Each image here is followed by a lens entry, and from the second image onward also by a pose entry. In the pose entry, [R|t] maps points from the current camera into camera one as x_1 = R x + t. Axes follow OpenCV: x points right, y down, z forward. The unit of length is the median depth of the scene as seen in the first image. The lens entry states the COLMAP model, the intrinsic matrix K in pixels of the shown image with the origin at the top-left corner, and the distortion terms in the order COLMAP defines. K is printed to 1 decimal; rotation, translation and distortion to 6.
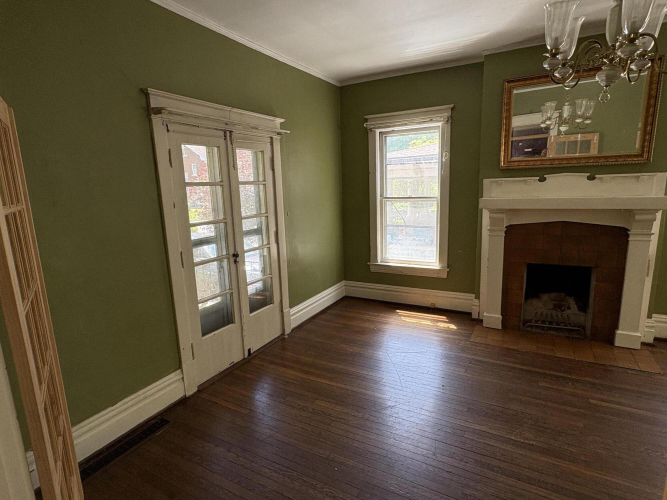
lens RADIAL K [[360.0, 0, 332.3], [0, 360.0, 251.3], [0, 0, 1]] dist [0.002507, 0.000739]
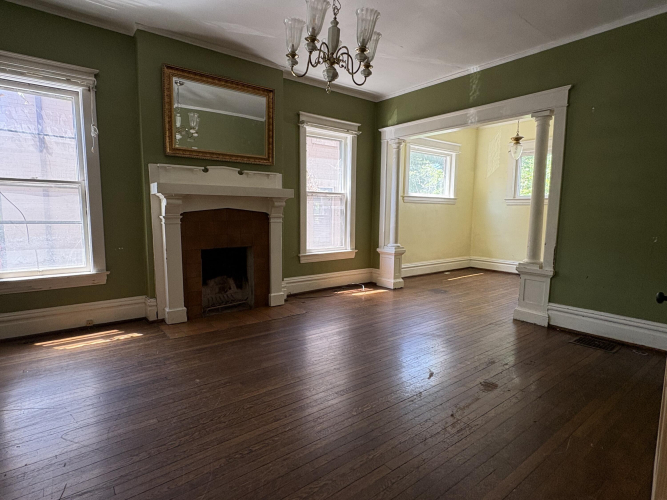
lens RADIAL K [[360.0, 0, 331.5], [0, 360.0, 249.5], [0, 0, 1]] dist [0.002507, 0.000739]
pose [[0.403219, -0.061755, 0.913017, -0.243394], [0.146318, 0.989235, 0.002292, 0.081981], [-0.903330, 0.132667, 0.407914, 0.237352]]
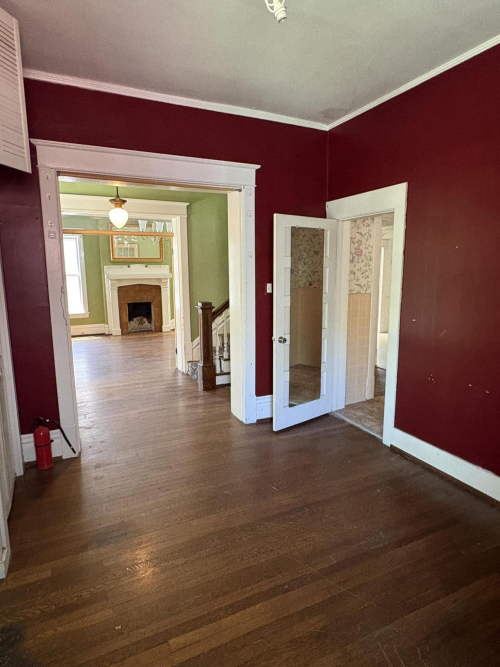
lens RADIAL K [[395.7, 0, 250.2], [0, 395.7, 333.7], [0, 0, 1]] dist [-0.001959, -0.000119]
pose [[0.586000, -0.104199, 0.803584, -0.995999], [0.137924, 0.990053, 0.027800, 0.252296], [-0.798487, 0.094543, 0.594542, -1.043573]]
